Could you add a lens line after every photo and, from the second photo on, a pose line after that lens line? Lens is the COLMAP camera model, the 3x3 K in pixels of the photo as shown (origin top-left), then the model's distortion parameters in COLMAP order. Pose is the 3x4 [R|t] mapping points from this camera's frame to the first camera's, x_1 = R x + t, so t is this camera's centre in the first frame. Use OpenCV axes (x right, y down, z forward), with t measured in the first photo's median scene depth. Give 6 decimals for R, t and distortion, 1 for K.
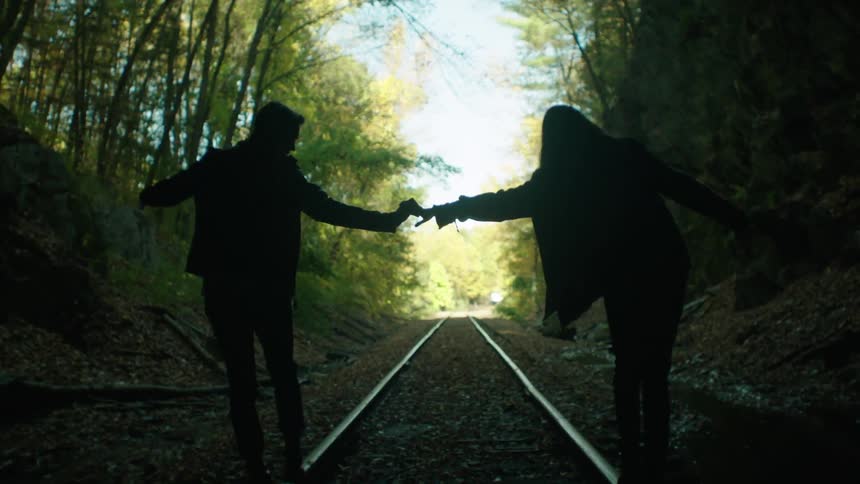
lens RADIAL K [[976.6, 0, 430.0], [0, 976.6, 242.0], [0, 0, 1]] dist [-0.083205, -0.011348]
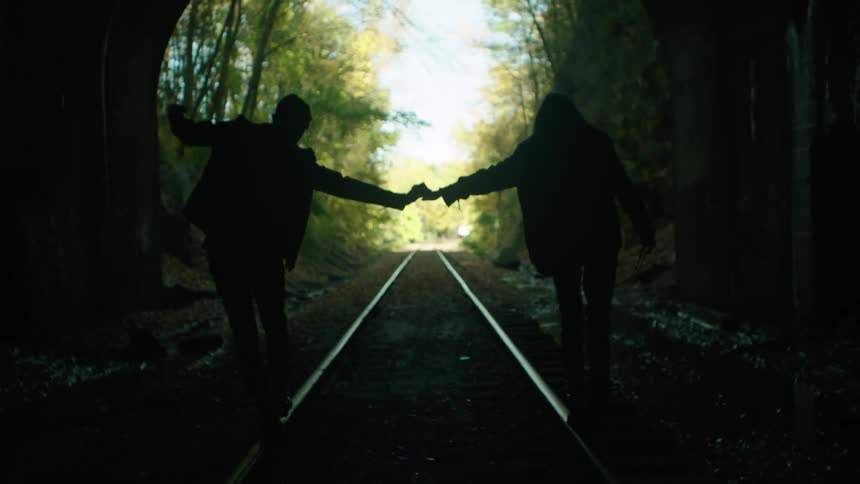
lens RADIAL K [[976.6, 0, 430.0], [0, 976.6, 242.0], [0, 0, 1]] dist [-0.083205, -0.011348]
pose [[0.999321, 0.017242, 0.032563, -0.004190], [-0.019462, 0.997416, 0.069155, -0.010235], [-0.031287, -0.069742, 0.997074, -0.124151]]
